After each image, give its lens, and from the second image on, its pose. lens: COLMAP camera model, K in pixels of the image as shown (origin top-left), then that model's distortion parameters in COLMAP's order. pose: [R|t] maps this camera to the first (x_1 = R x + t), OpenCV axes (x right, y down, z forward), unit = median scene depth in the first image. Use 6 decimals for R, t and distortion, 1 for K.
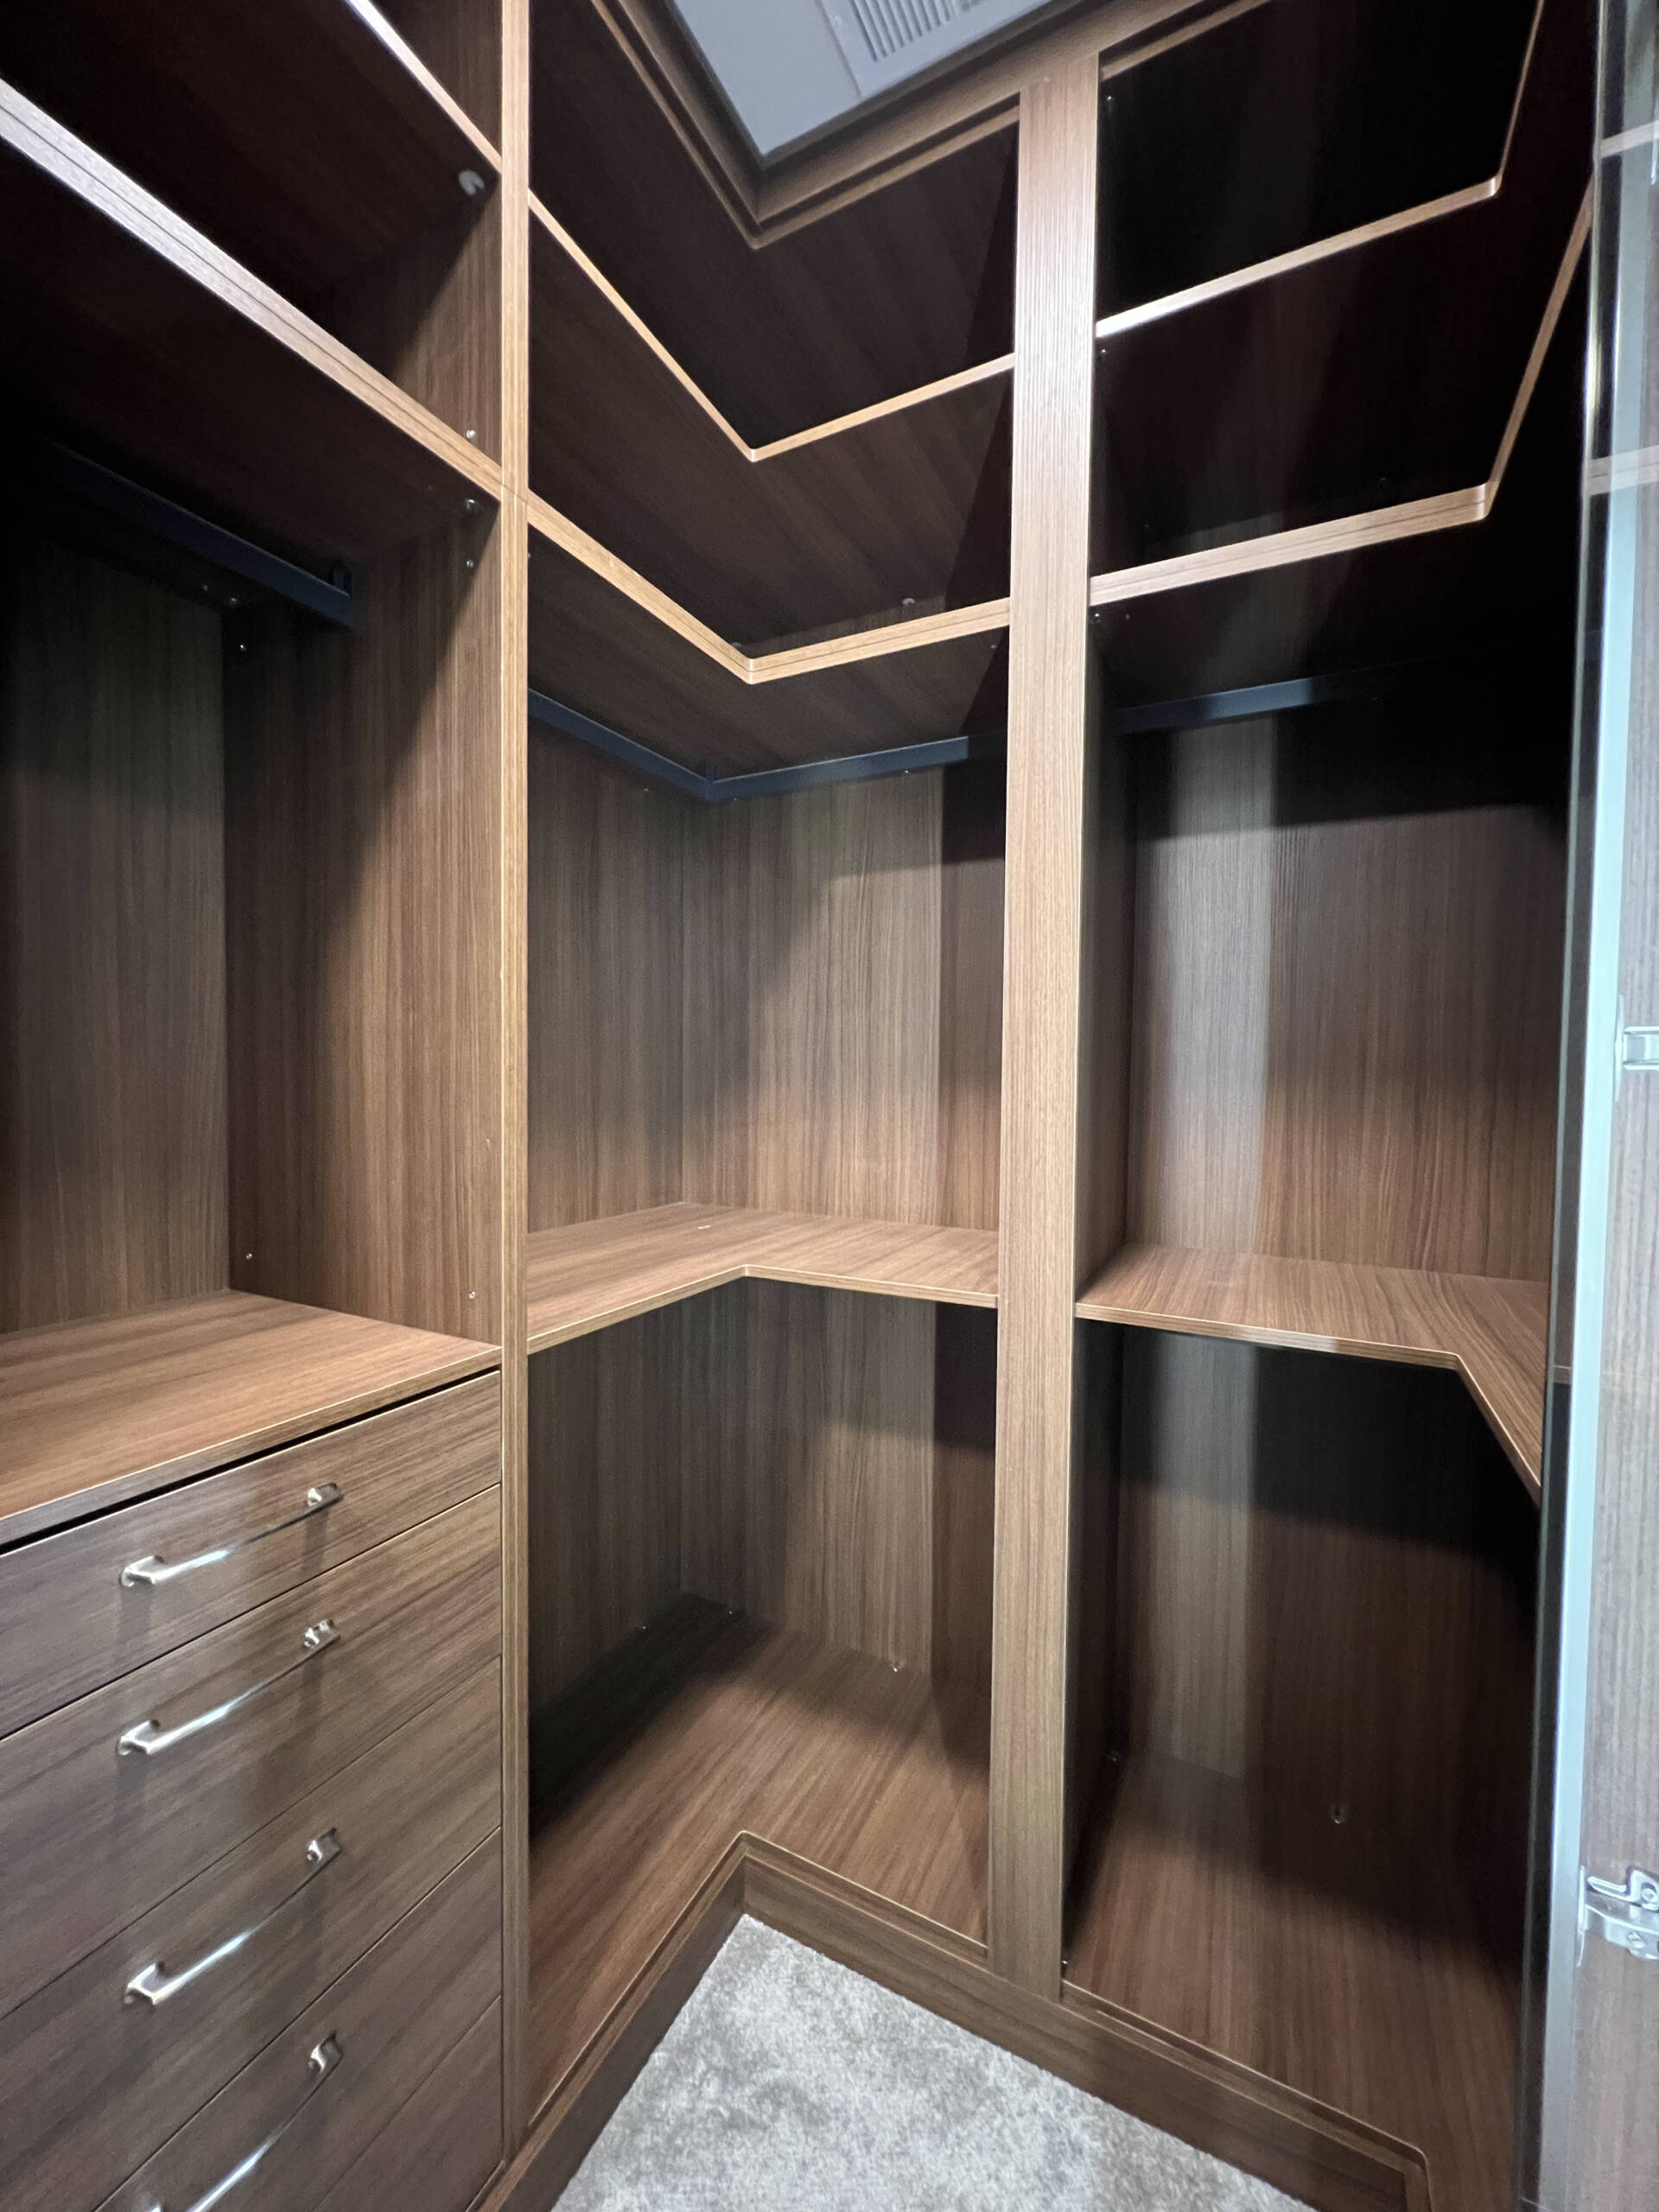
lens RADIAL K [[886.4, 0, 826.7], [0, 886.4, 1097.8], [0, 0, 1]] dist [-0.001079, 0.000355]
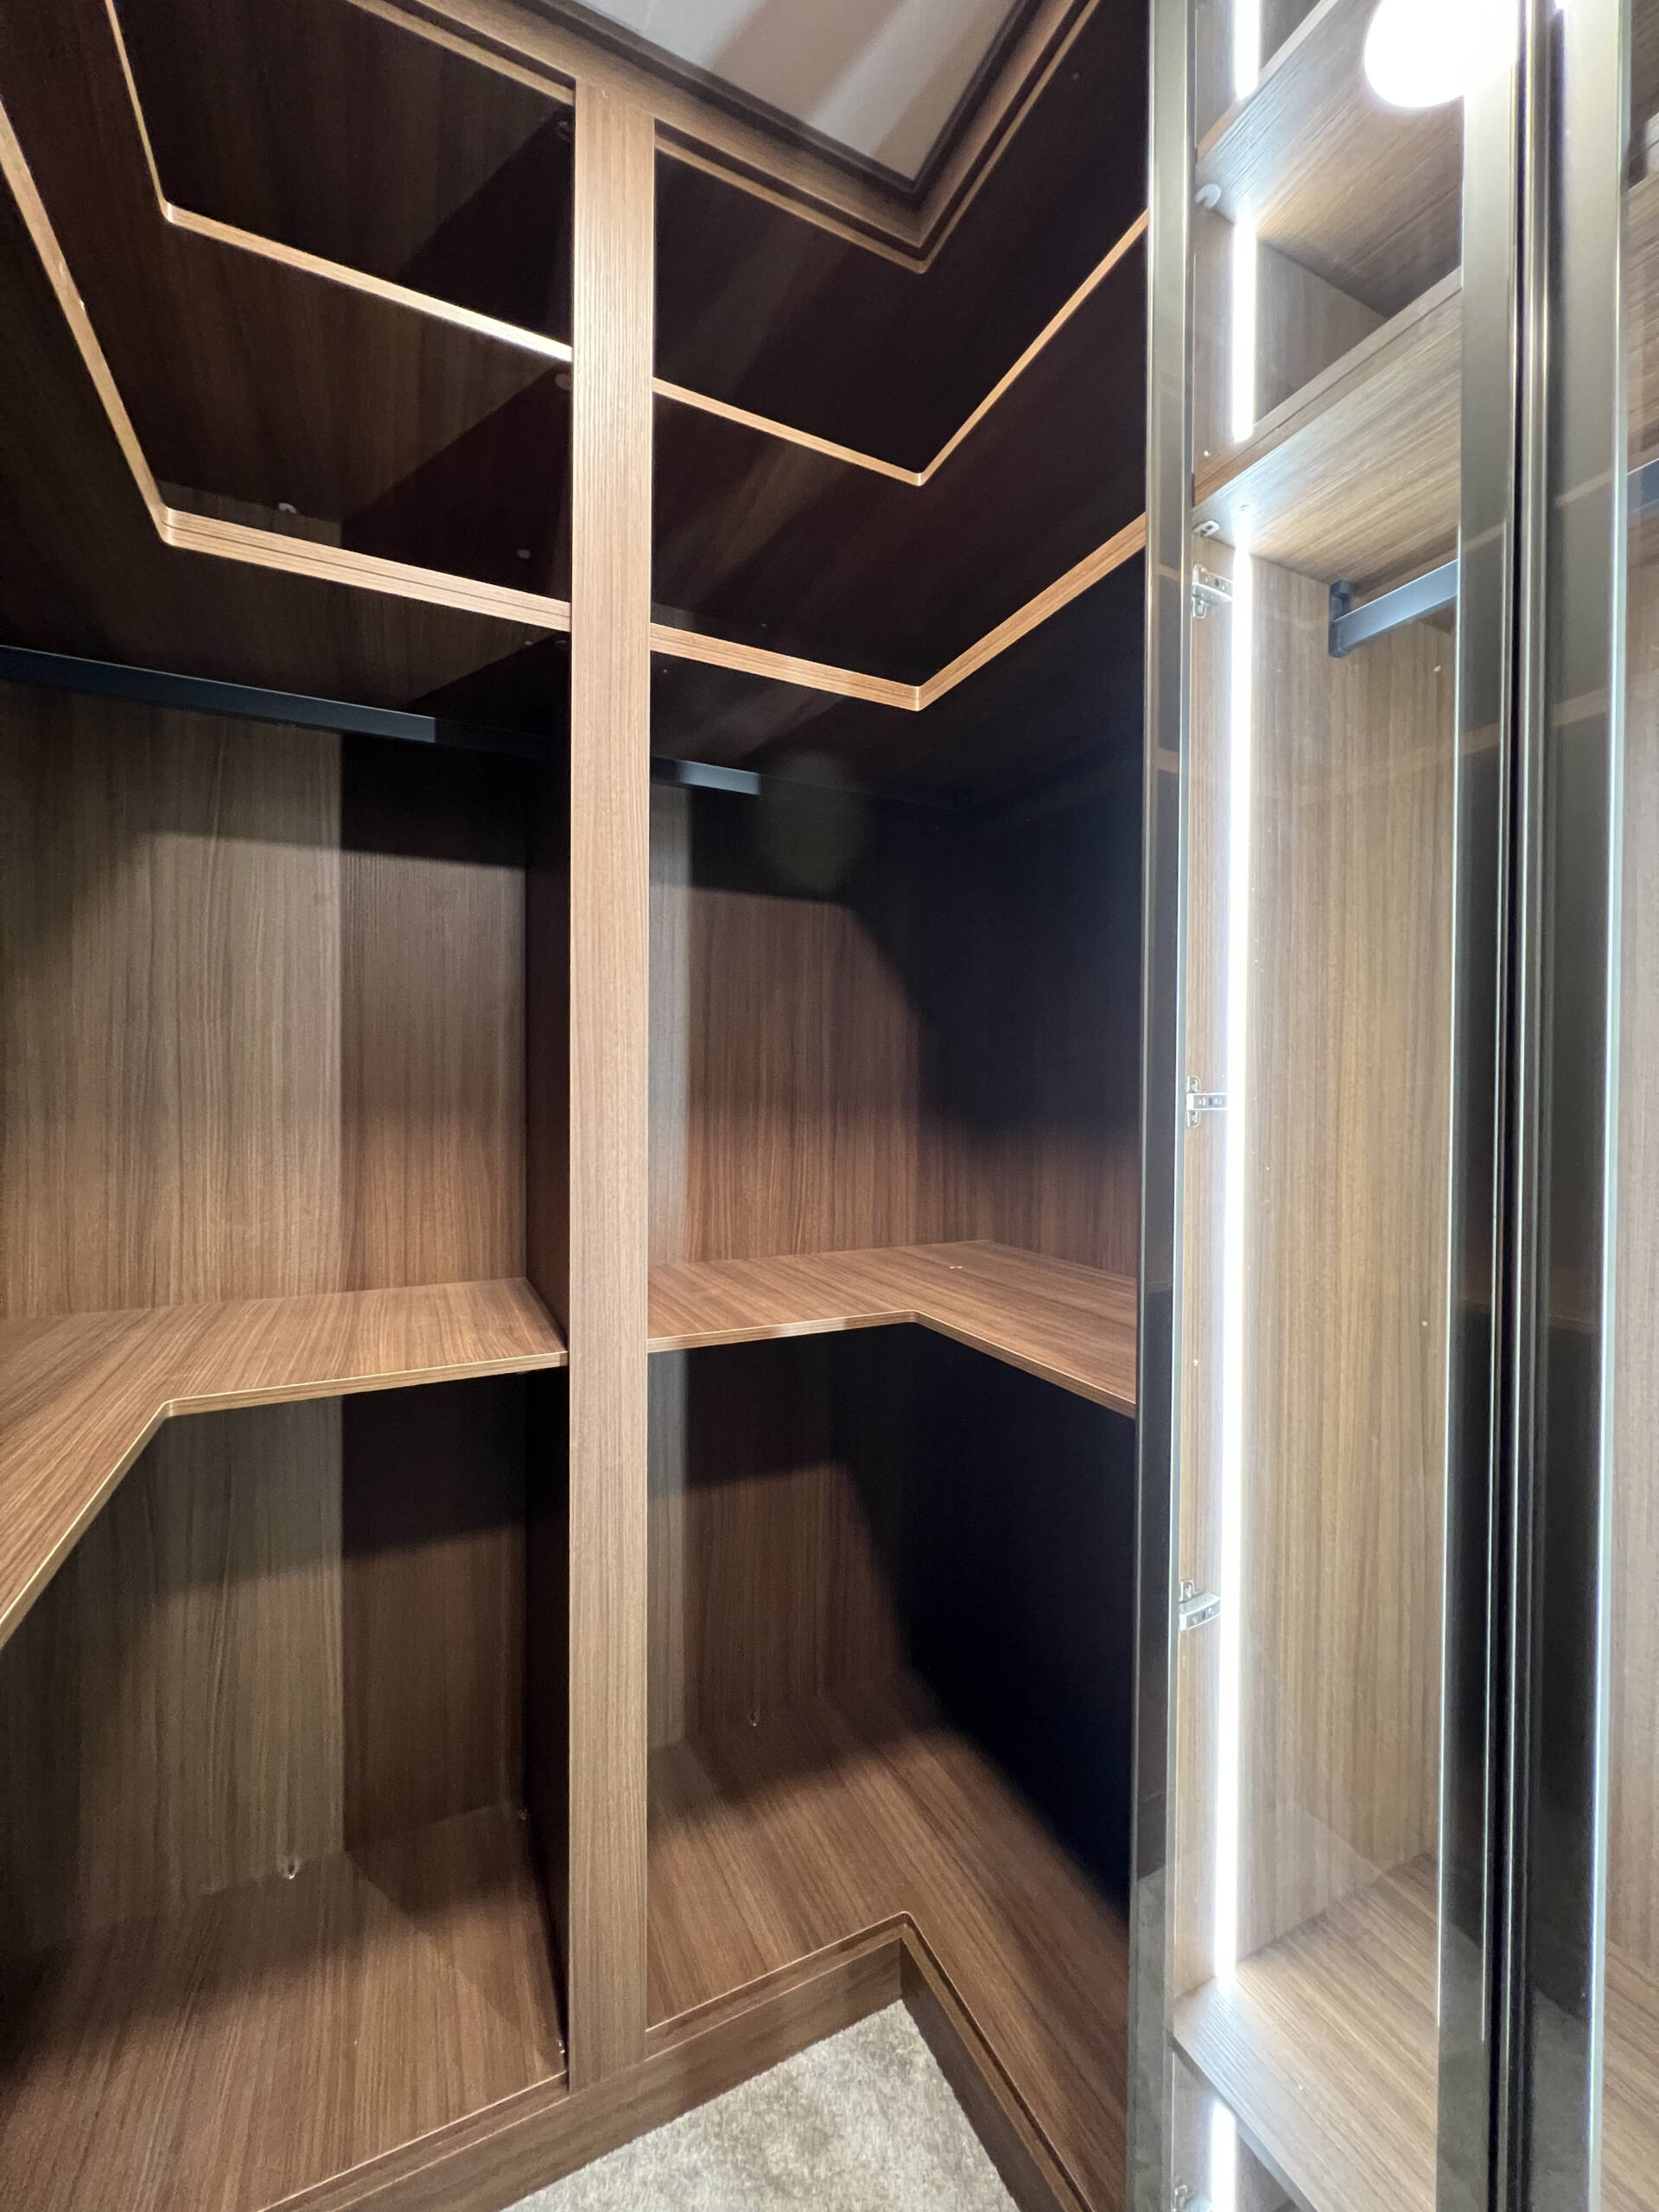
lens RADIAL K [[886.4, 0, 826.7], [0, 886.4, 1097.8], [0, 0, 1]] dist [-0.001079, 0.000355]
pose [[0.601144, -0.013361, 0.799029, -0.323816], [0.023282, 0.999729, -0.000799, -0.028918], [-0.798801, 0.019083, 0.601292, 0.191733]]
